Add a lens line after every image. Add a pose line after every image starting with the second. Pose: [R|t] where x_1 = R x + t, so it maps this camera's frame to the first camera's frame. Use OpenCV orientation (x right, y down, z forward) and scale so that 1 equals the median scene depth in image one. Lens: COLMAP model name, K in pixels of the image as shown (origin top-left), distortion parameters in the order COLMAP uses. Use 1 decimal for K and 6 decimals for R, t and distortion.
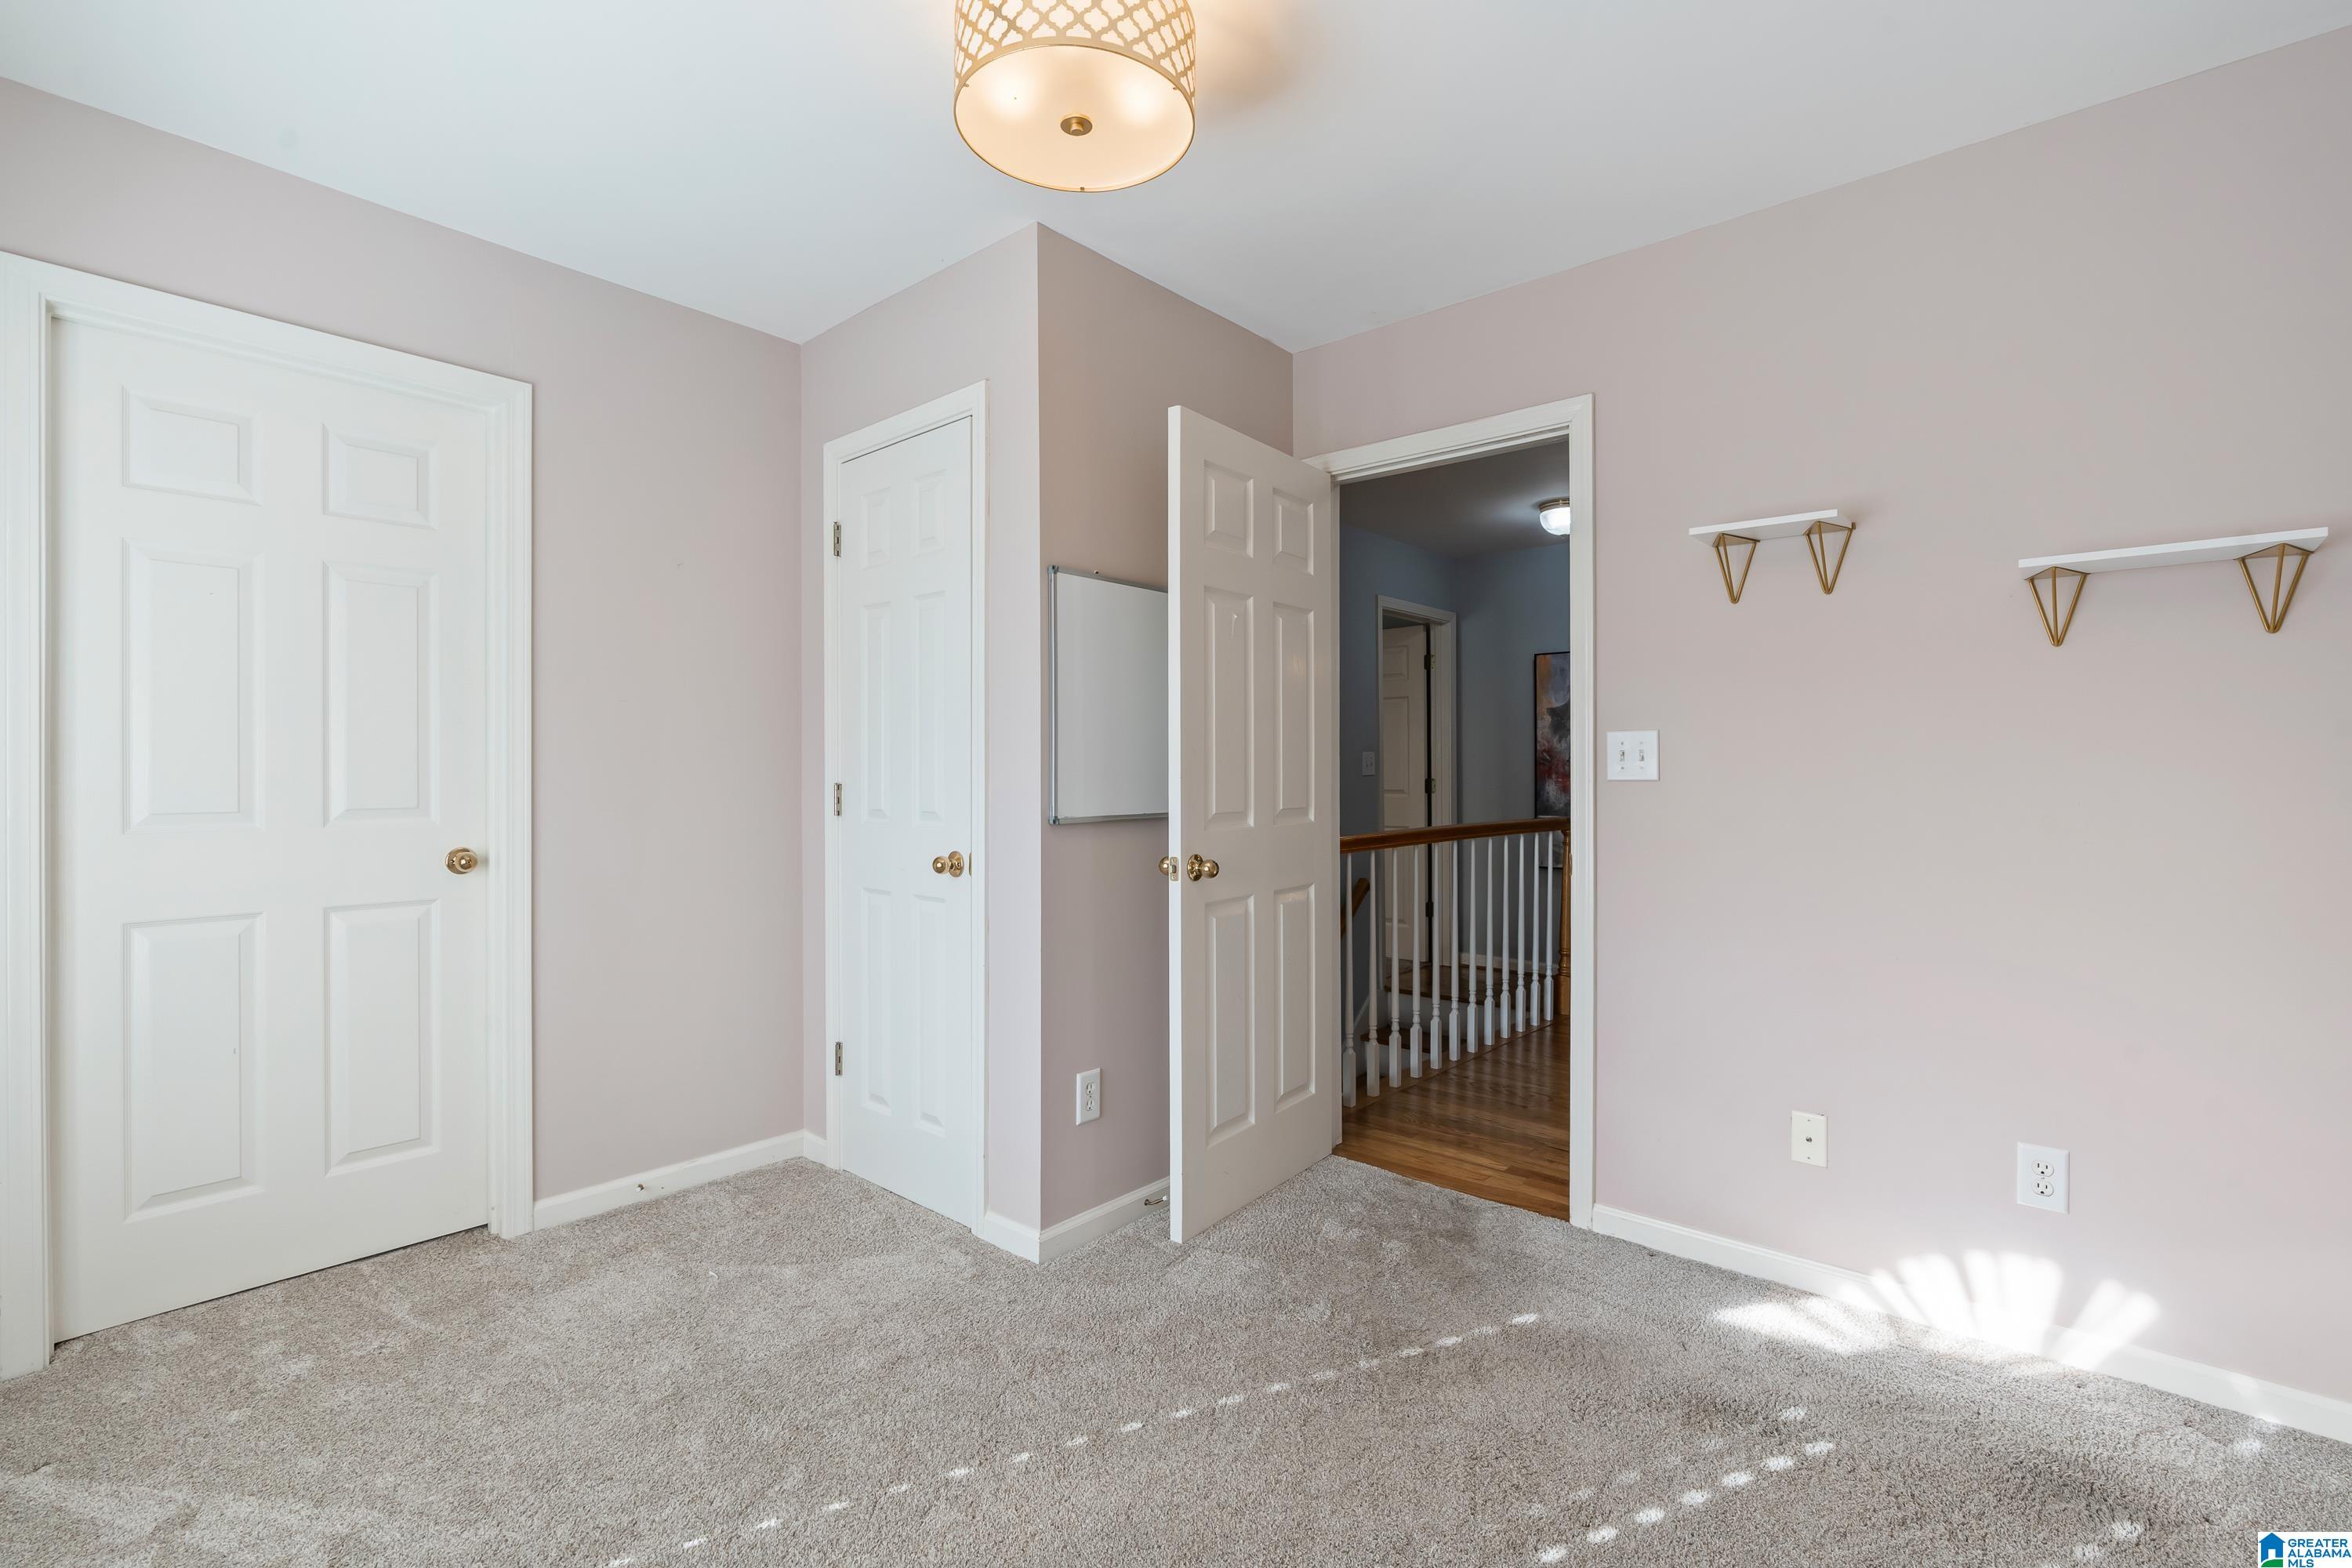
lens RADIAL K [[1070.4, 0, 1177.5], [0, 1070.4, 767.3], [0, 0, 1]] dist [-0.000765, 0.000368]
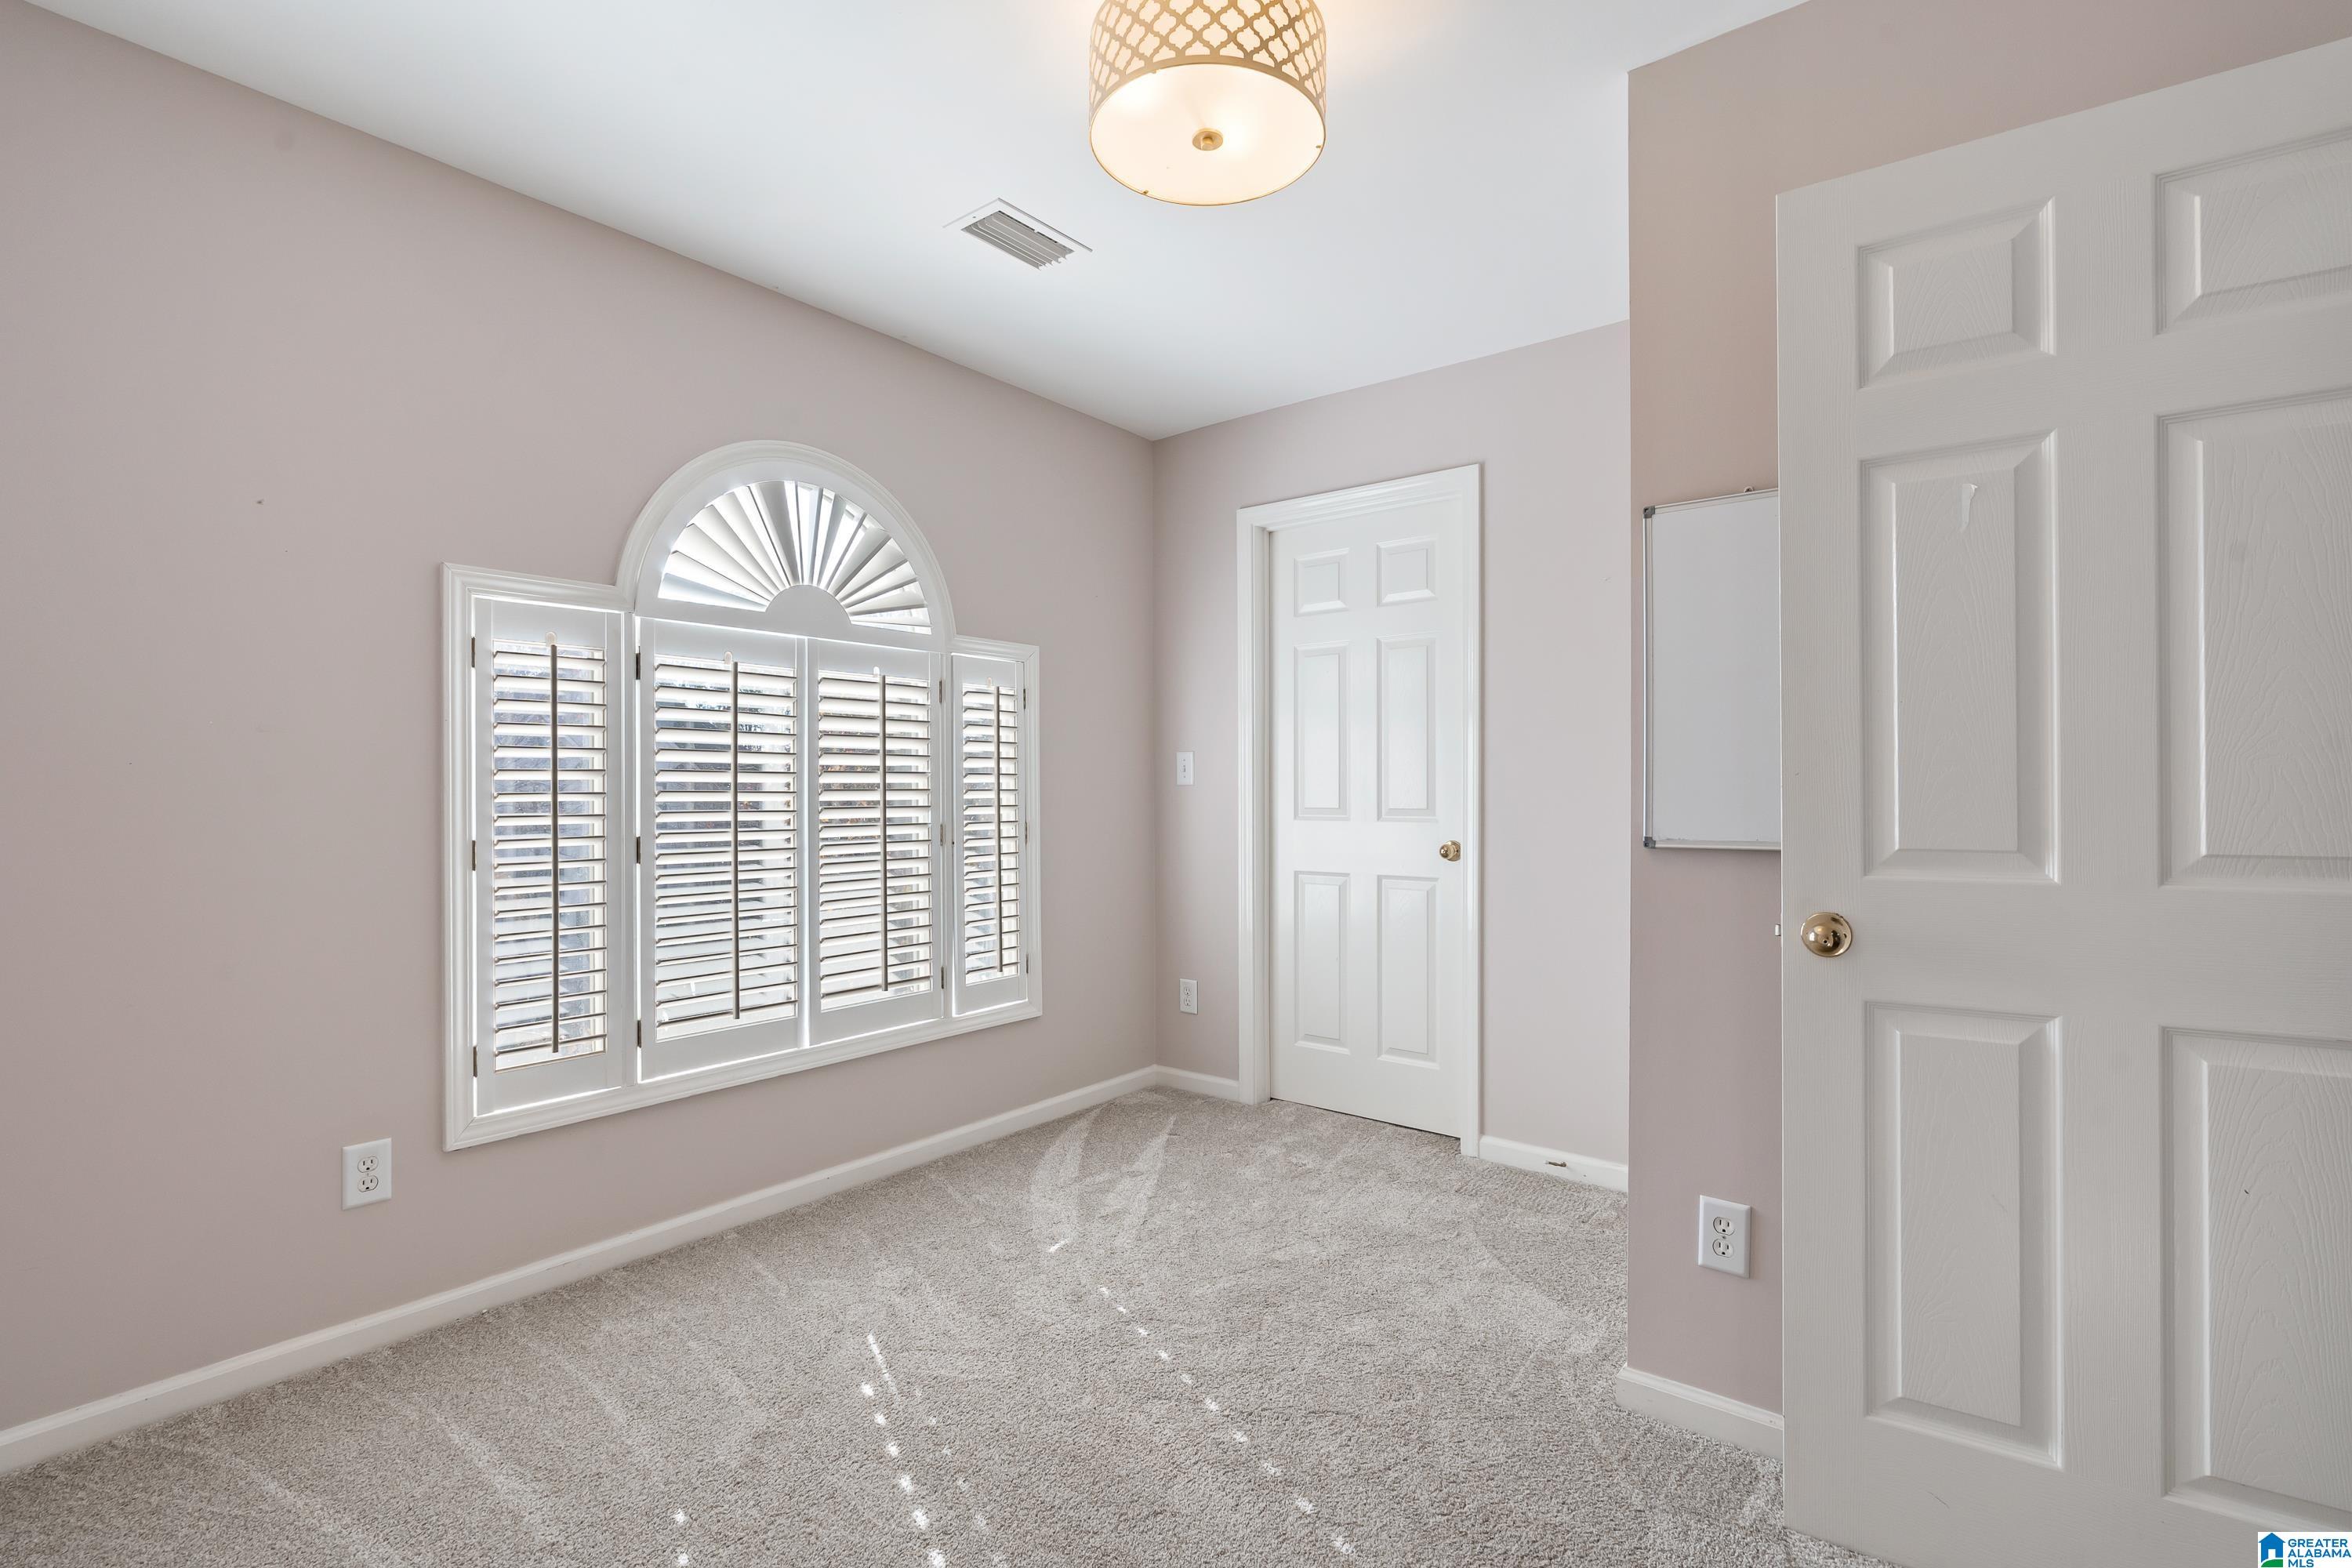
lens RADIAL K [[1065.2, 0, 1176.0], [0, 1065.2, 784.0], [0, 0, 1]] dist [0.000260, 0.000419]
pose [[0.048334, -0.002253, -0.998829, 0.697615], [0.009124, 0.999957, -0.001814, 0.006988], [0.998790, -0.009025, 0.048353, 0.701134]]
